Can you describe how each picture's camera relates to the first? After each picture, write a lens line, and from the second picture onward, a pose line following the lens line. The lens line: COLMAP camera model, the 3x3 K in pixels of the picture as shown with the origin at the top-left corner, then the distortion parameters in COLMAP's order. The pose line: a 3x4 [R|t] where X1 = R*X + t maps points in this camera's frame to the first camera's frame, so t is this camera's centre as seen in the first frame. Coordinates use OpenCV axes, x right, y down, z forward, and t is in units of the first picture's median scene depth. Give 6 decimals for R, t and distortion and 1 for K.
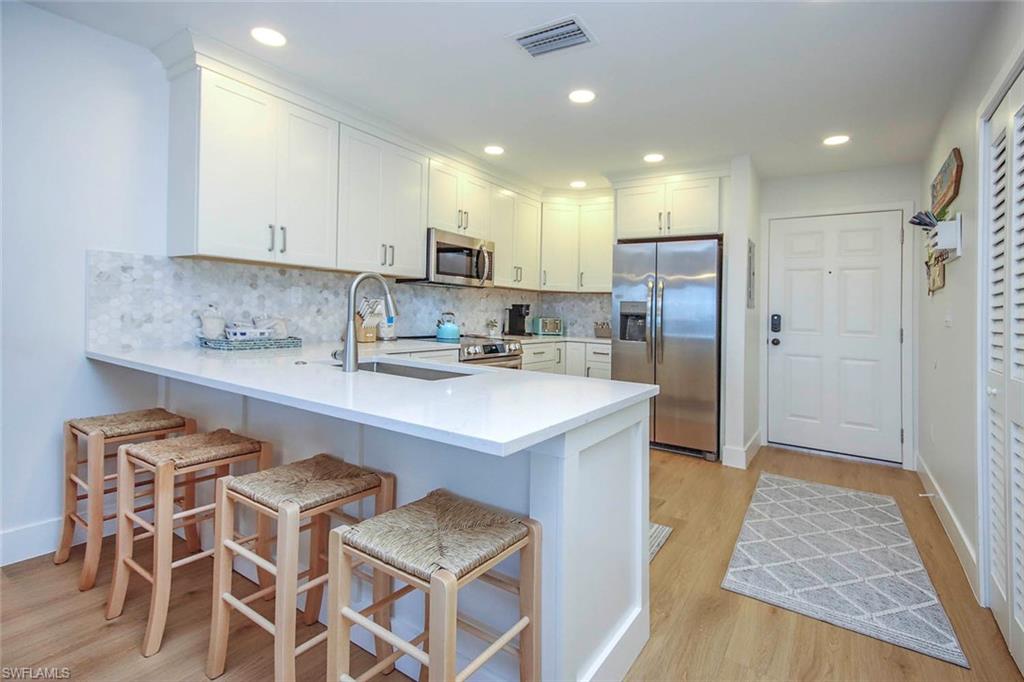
lens RADIAL K [[478.2, 0, 524.2], [0, 478.2, 305.9], [0, 0, 1]] dist [-0.000234, 0.000000]
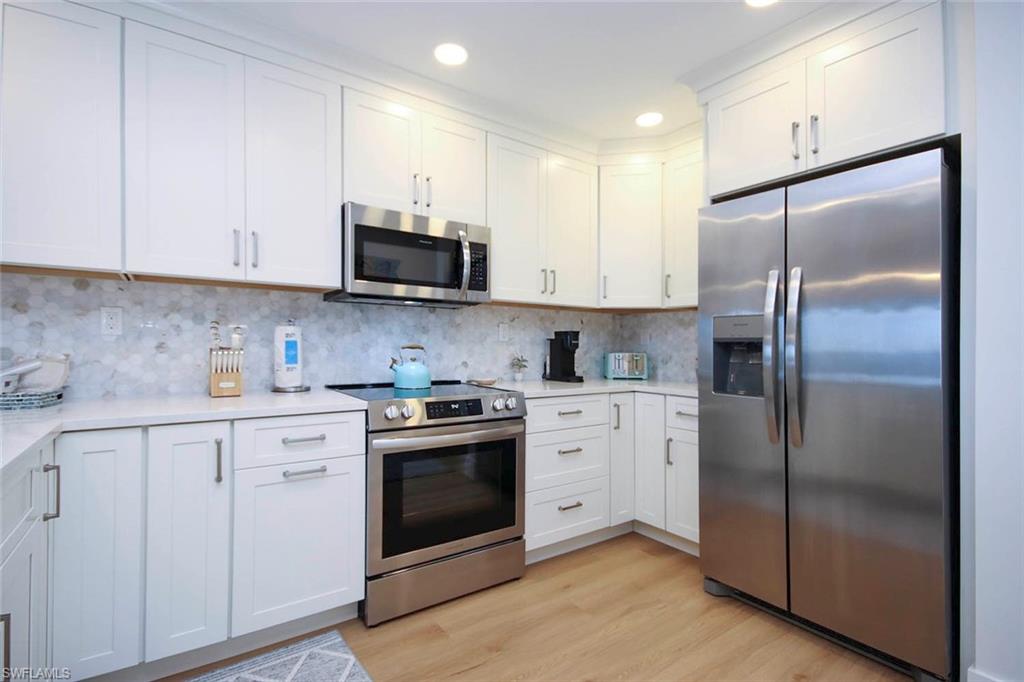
lens RADIAL K [[479.0, 0, 512.0], [0, 479.0, 352.4], [0, 0, 1]] dist [0.000589, -0.016397]
pose [[0.935524, -0.019275, -0.352736, 0.182492], [0.024963, 0.999621, 0.011584, 0.018782], [0.352380, -0.019643, 0.935651, 0.465799]]
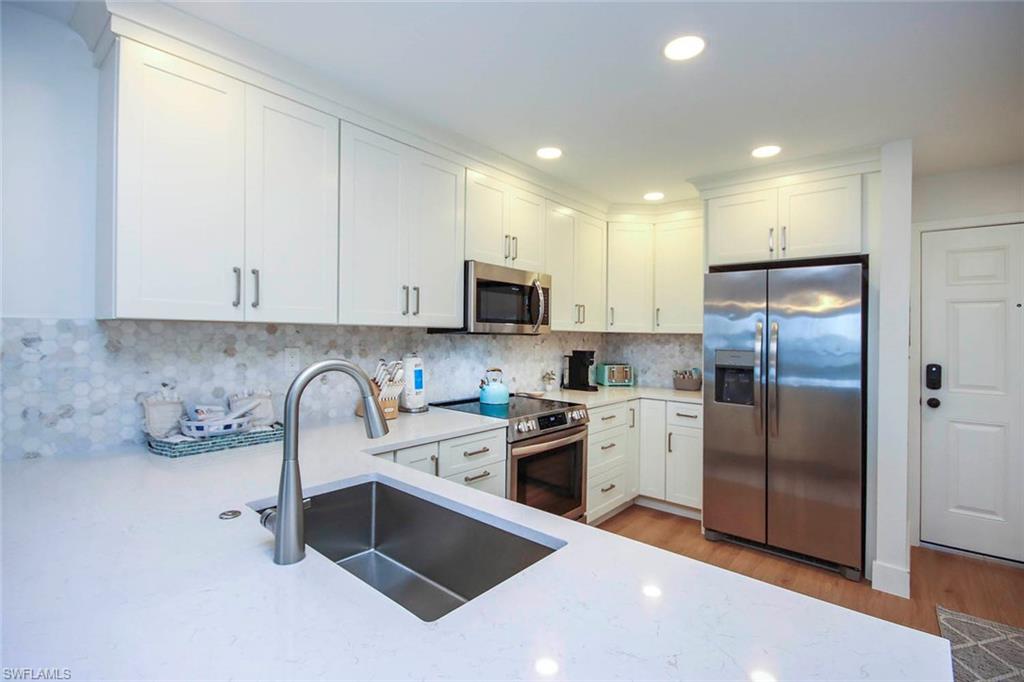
lens RADIAL K [[472.9, 0, 512.0], [0, 472.9, 341.0], [0, 0, 1]] dist [-0.043043, 0.022058]
pose [[0.993258, -0.016156, -0.114789, -0.041535], [0.018646, 0.999613, 0.020654, -0.046415], [0.114411, -0.022655, 0.993175, 0.247784]]
